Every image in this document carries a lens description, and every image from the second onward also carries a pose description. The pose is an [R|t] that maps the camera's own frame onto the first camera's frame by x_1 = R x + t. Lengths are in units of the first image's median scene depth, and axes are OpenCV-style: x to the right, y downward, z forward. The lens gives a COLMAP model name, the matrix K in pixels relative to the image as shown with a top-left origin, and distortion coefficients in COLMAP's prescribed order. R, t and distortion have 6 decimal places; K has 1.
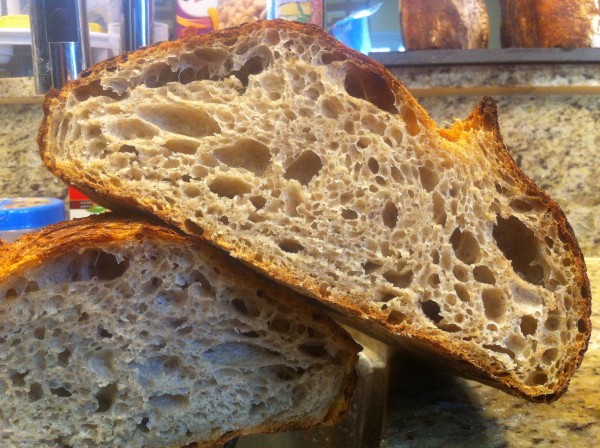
lens RADIAL K [[601.8, 0, 300.6], [0, 601.8, 233.6], [0, 0, 1]] dist [0.119741, -0.367709]
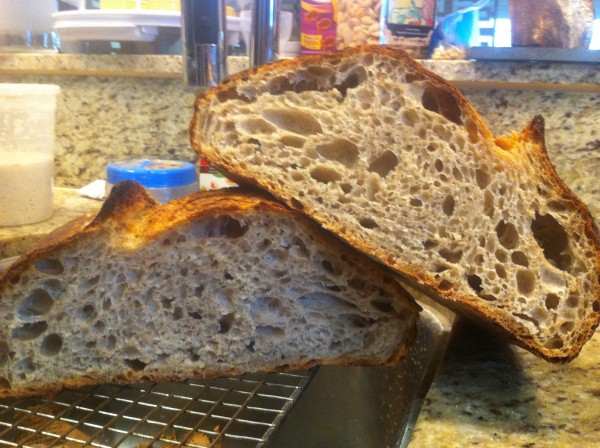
lens RADIAL K [[601.8, 0, 300.6], [0, 601.8, 233.6], [0, 0, 1]] dist [0.119741, -0.367709]
pose [[0.980520, 0.080881, -0.178991, 0.073981], [-0.071036, 0.995622, 0.060751, -0.026521], [0.183121, -0.046853, 0.981973, -0.303929]]
